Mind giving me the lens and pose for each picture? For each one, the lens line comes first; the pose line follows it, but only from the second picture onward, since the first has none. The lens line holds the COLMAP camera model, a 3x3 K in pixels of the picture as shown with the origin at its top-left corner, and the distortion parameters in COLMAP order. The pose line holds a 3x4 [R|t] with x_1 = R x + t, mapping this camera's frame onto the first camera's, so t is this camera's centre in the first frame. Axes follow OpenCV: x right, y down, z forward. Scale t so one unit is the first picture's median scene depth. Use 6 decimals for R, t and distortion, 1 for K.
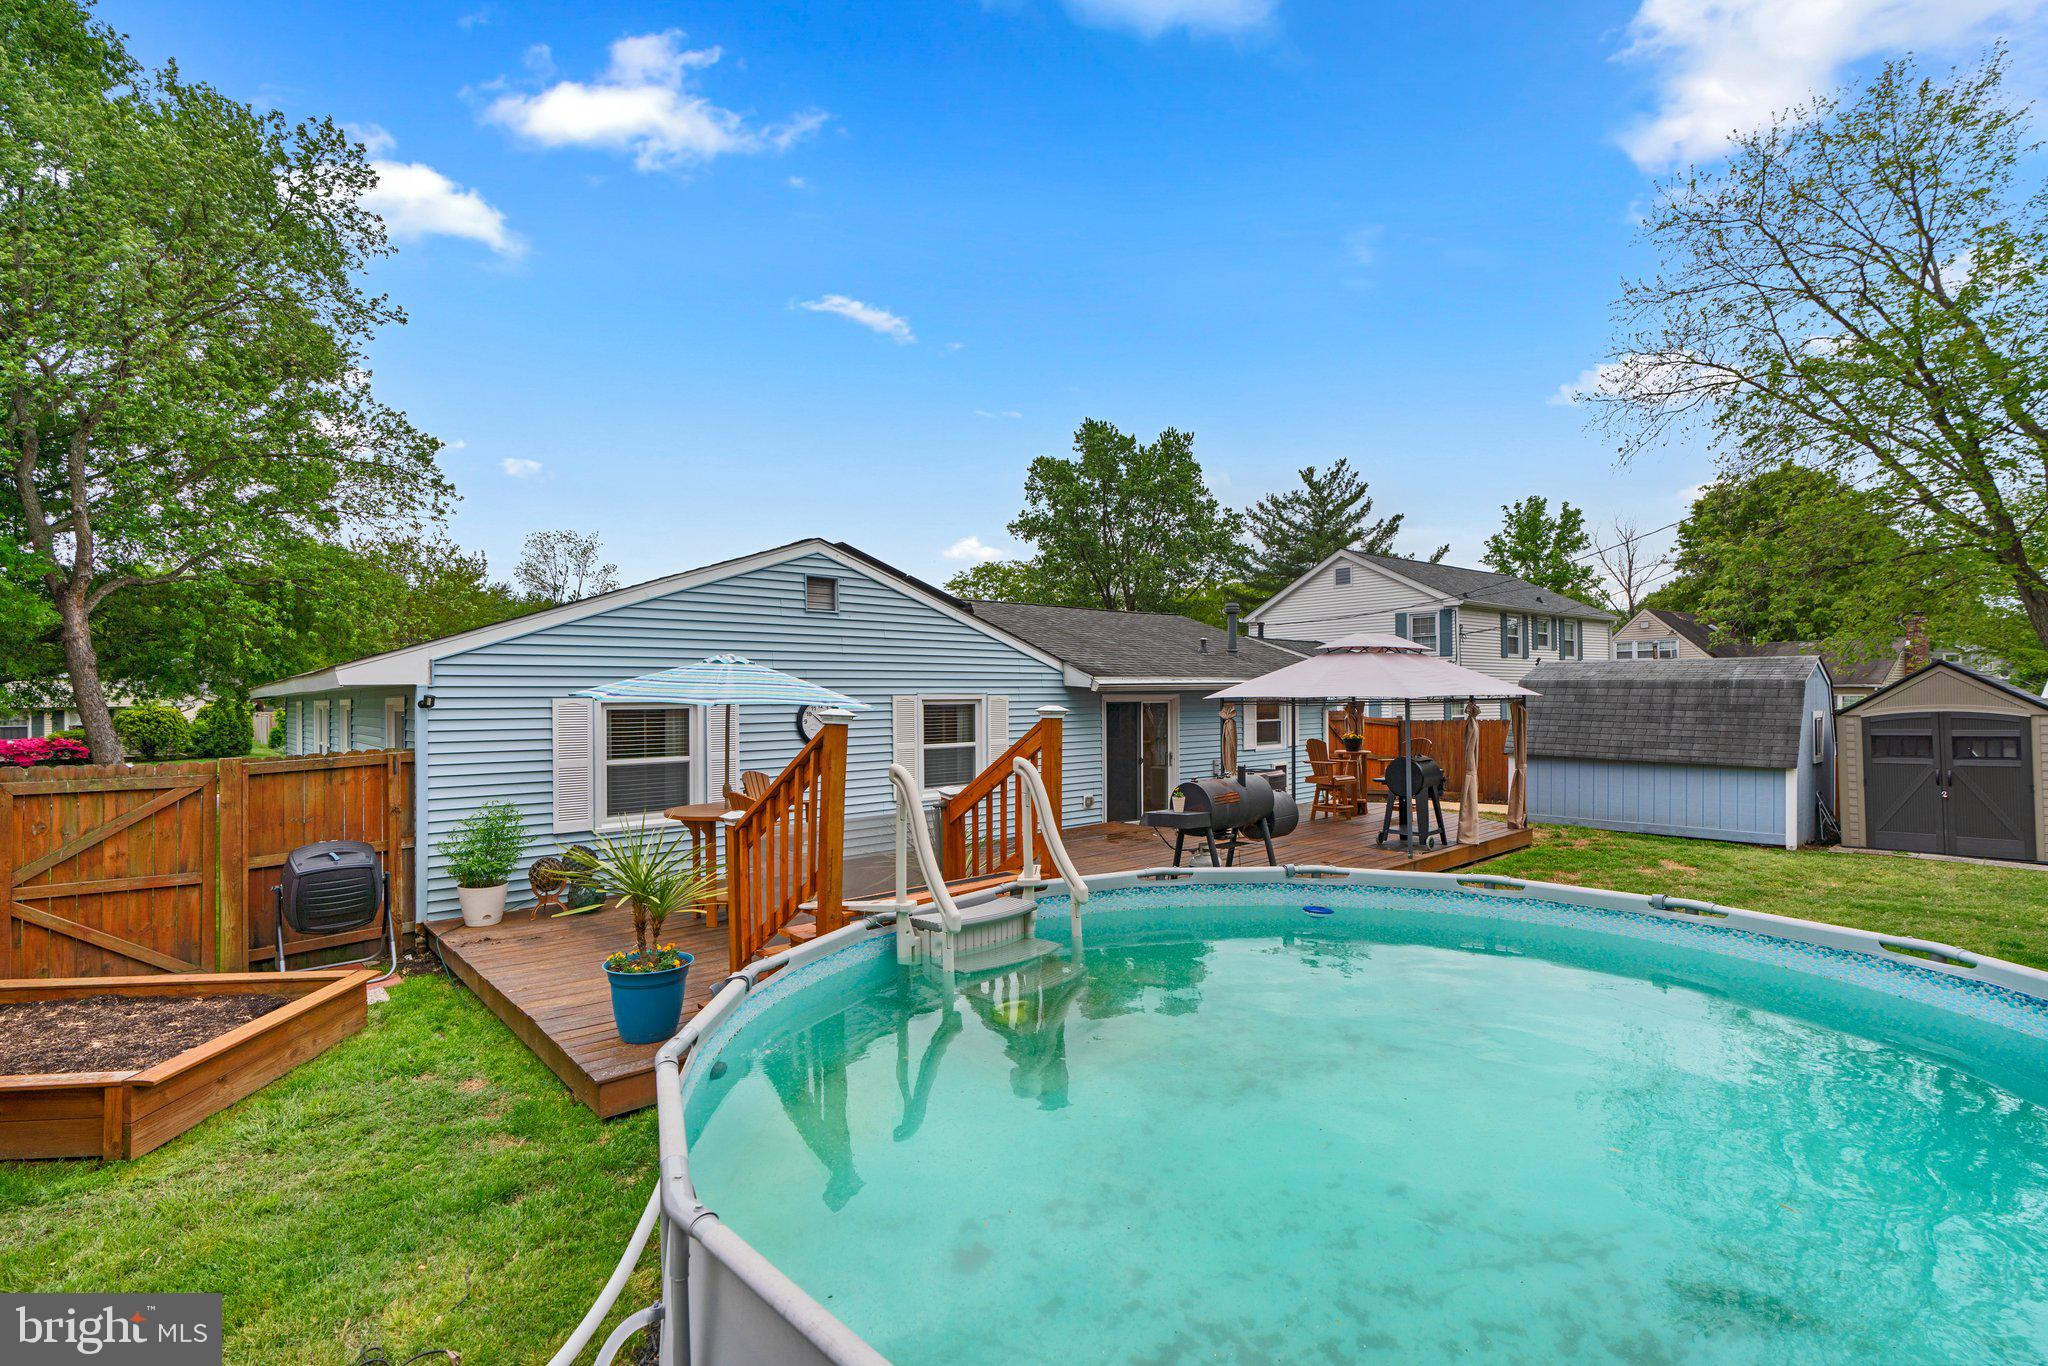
lens RADIAL K [[919.4, 0, 1026.2], [0, 919.4, 691.5], [0, 0, 1]] dist [-0.014395, 0.005429]
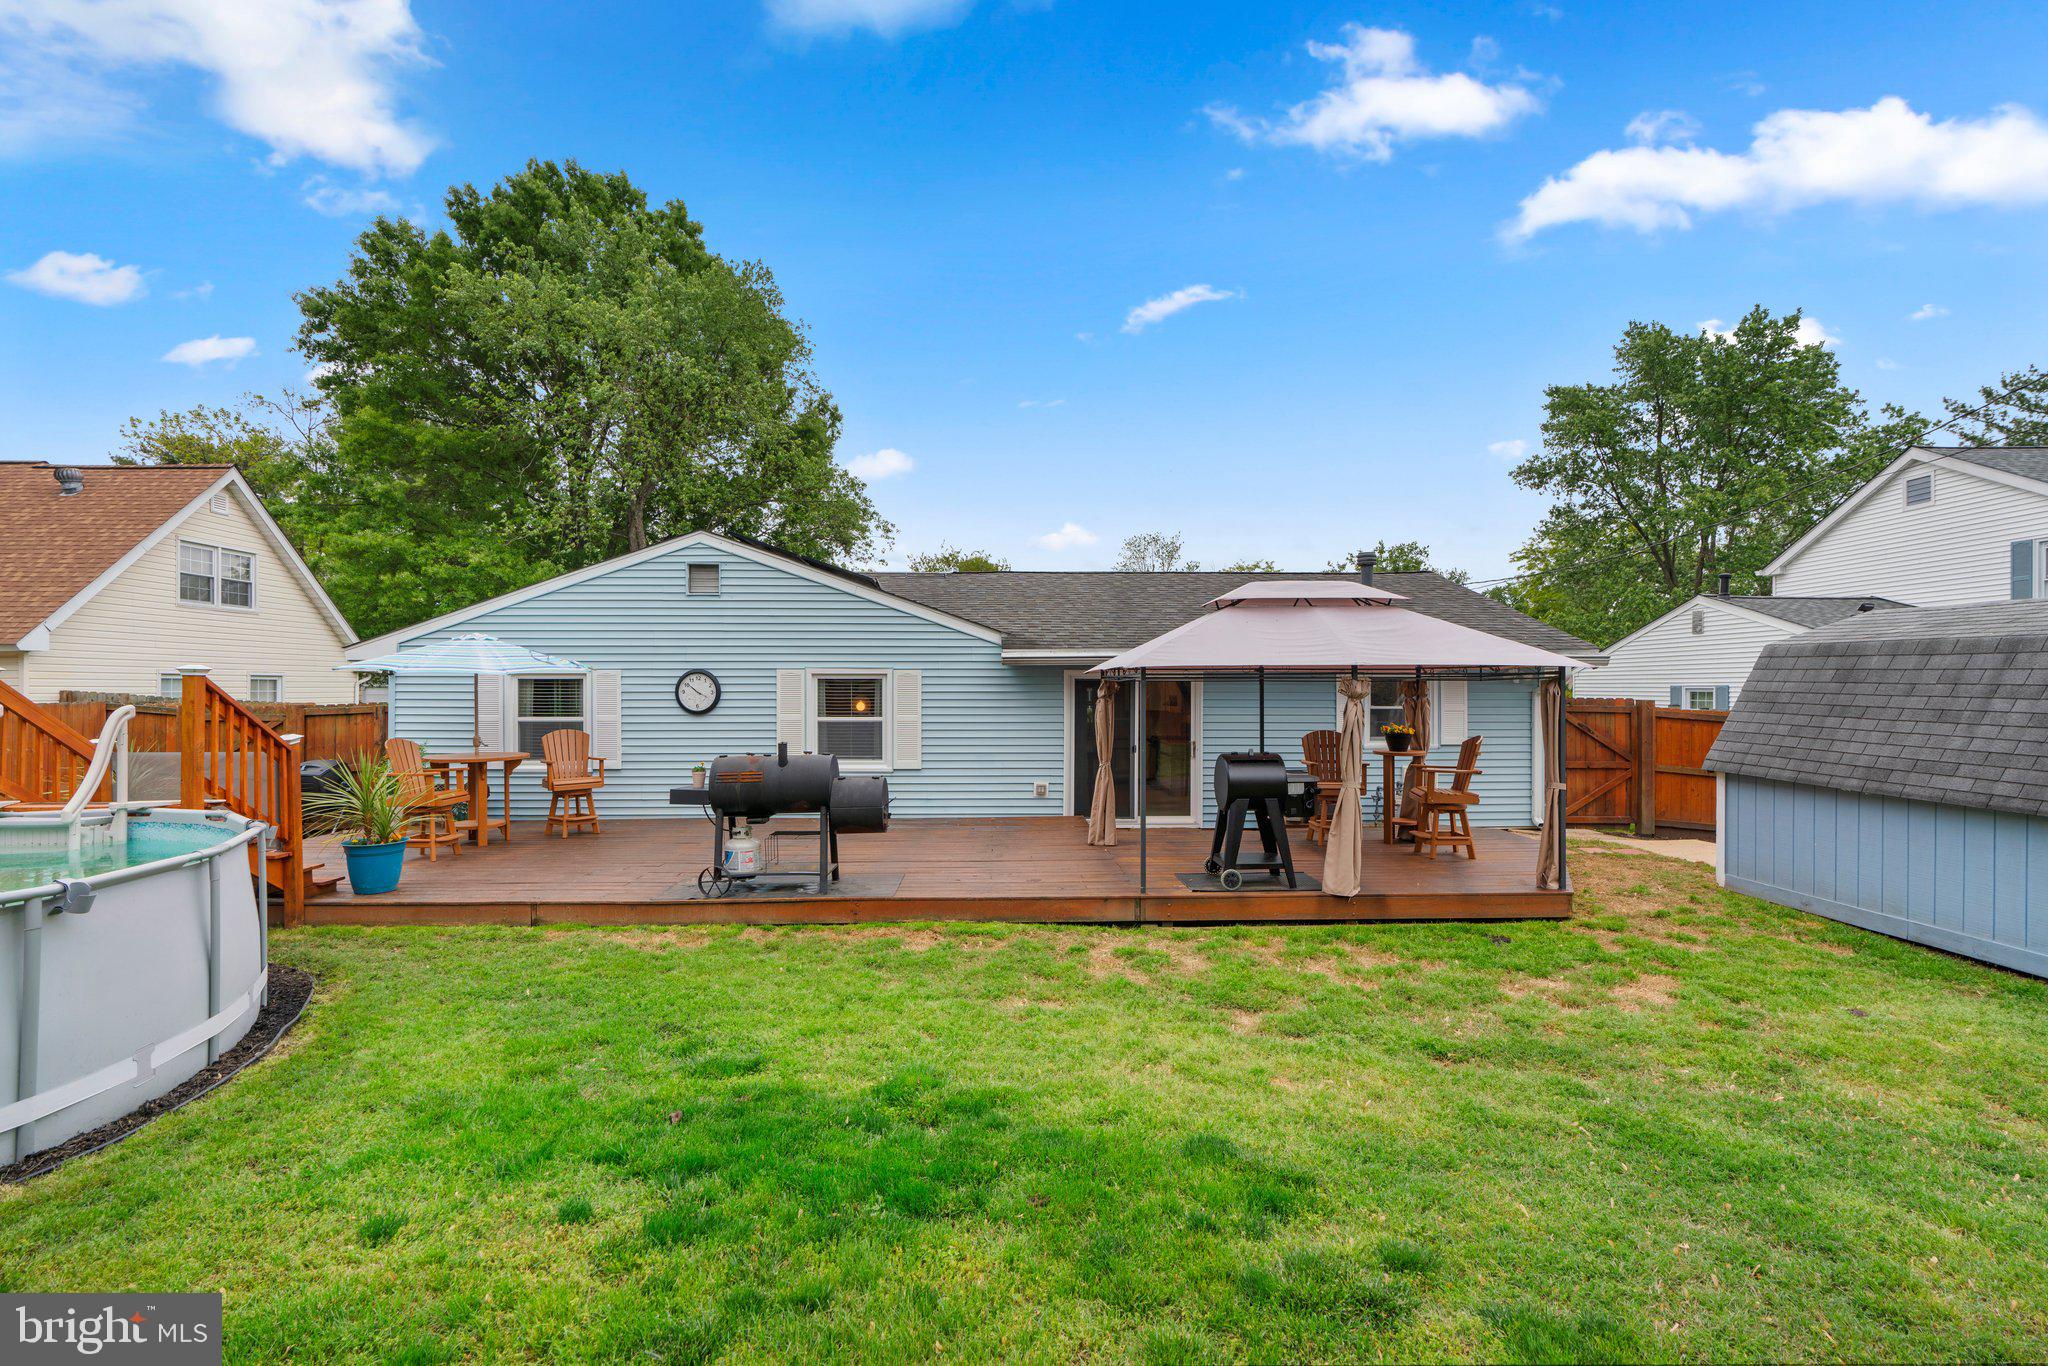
lens RADIAL K [[919.4, 0, 1025.8], [0, 919.4, 680.7], [0, 0, 1]] dist [-0.014395, 0.005429]
pose [[0.768471, 0.003176, -0.639877, 0.621703], [-0.003801, 0.999993, 0.000399, 0.013151], [0.639873, 0.002126, 0.768478, 0.301502]]
